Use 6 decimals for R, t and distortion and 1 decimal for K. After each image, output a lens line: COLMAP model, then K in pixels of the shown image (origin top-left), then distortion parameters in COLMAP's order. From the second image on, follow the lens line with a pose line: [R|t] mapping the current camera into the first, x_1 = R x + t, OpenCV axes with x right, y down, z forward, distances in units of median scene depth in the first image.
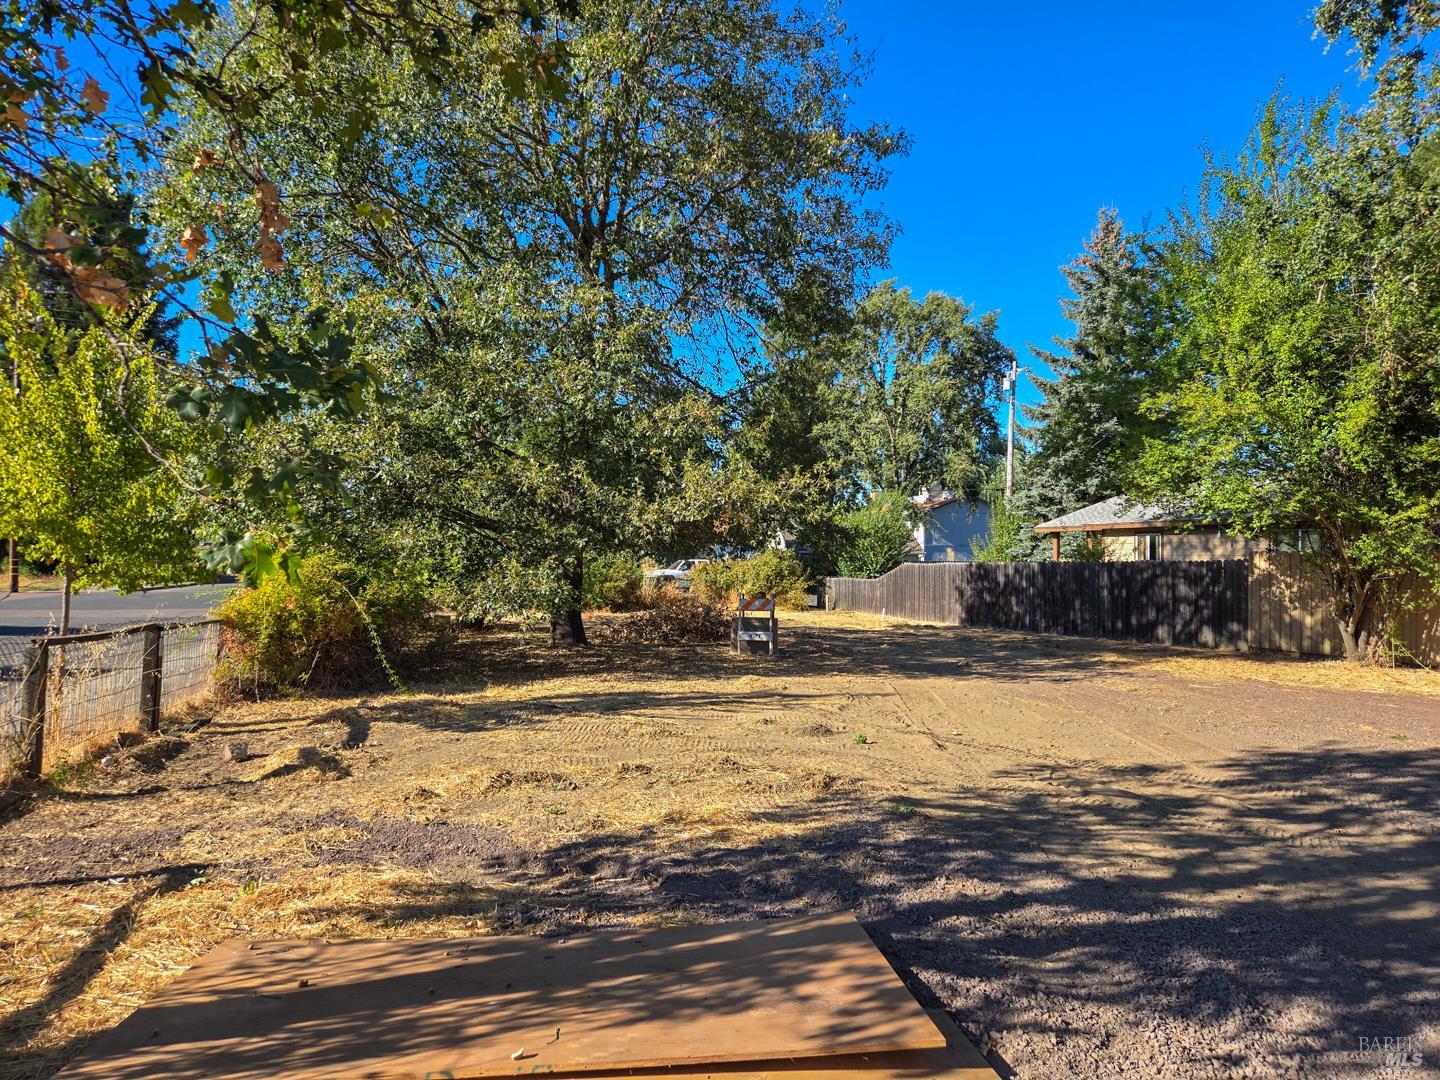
lens RADIAL K [[962.4, 0, 712.2], [0, 962.4, 538.1], [0, 0, 1]] dist [0.077847, -0.060157]
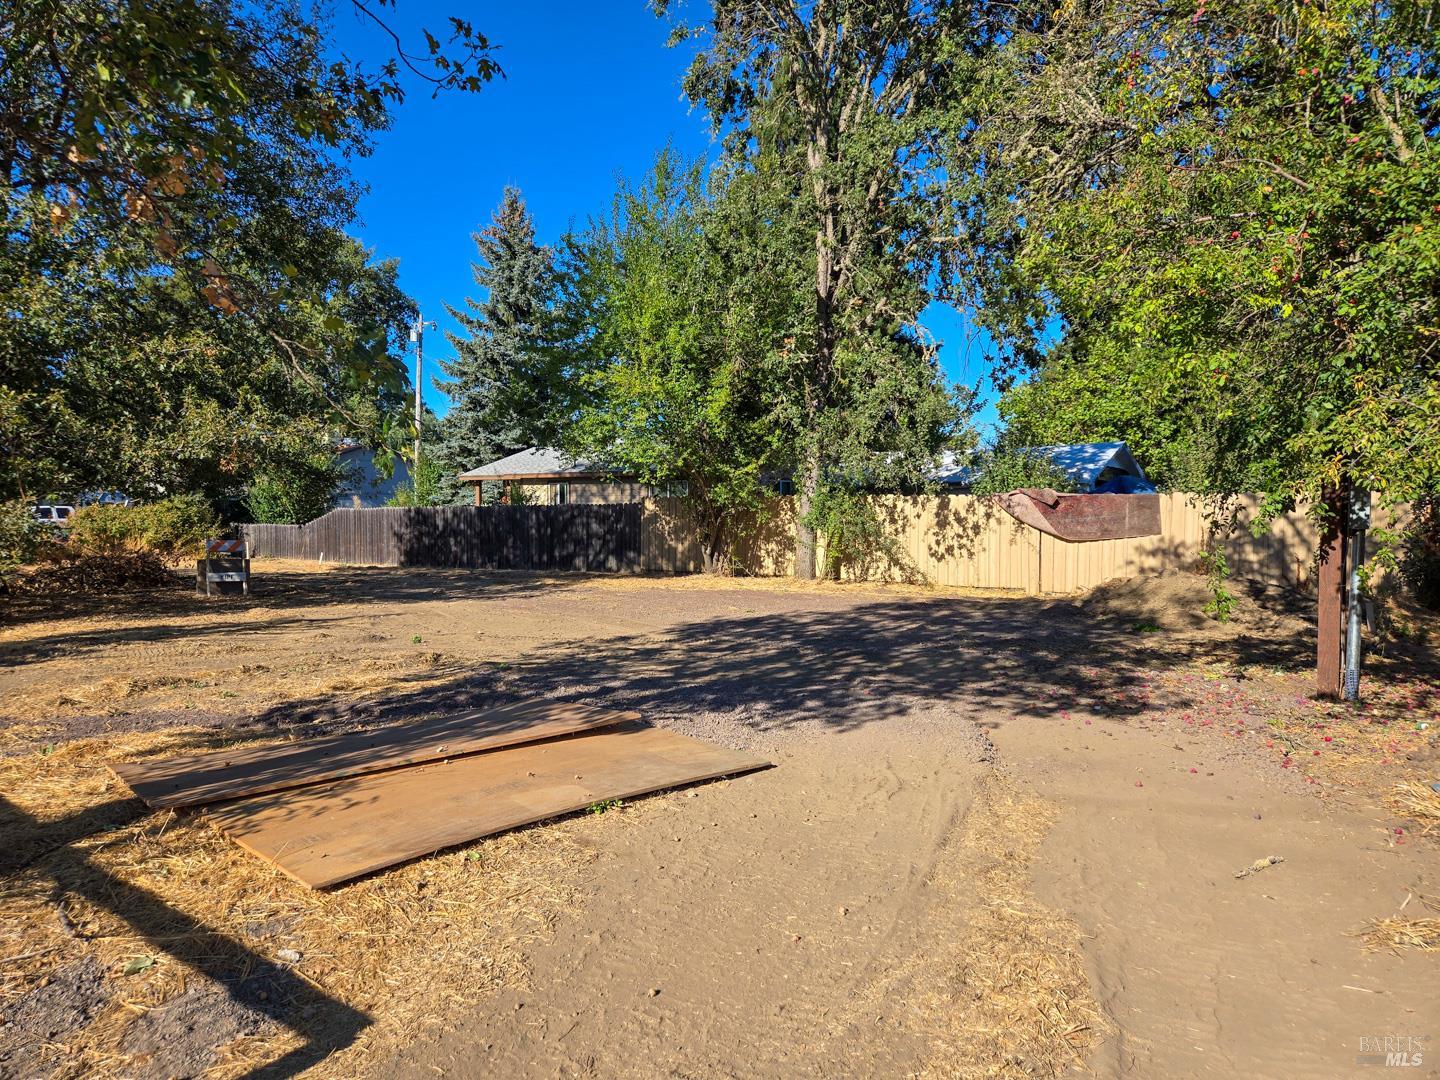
lens RADIAL K [[962.4, 0, 723.3], [0, 962.4, 551.8], [0, 0, 1]] dist [0.077847, -0.060157]
pose [[0.810079, -0.027107, 0.585694, -0.125502], [-0.010983, 0.998054, 0.061383, 0.007782], [-0.586218, -0.056158, 0.808205, -0.111787]]
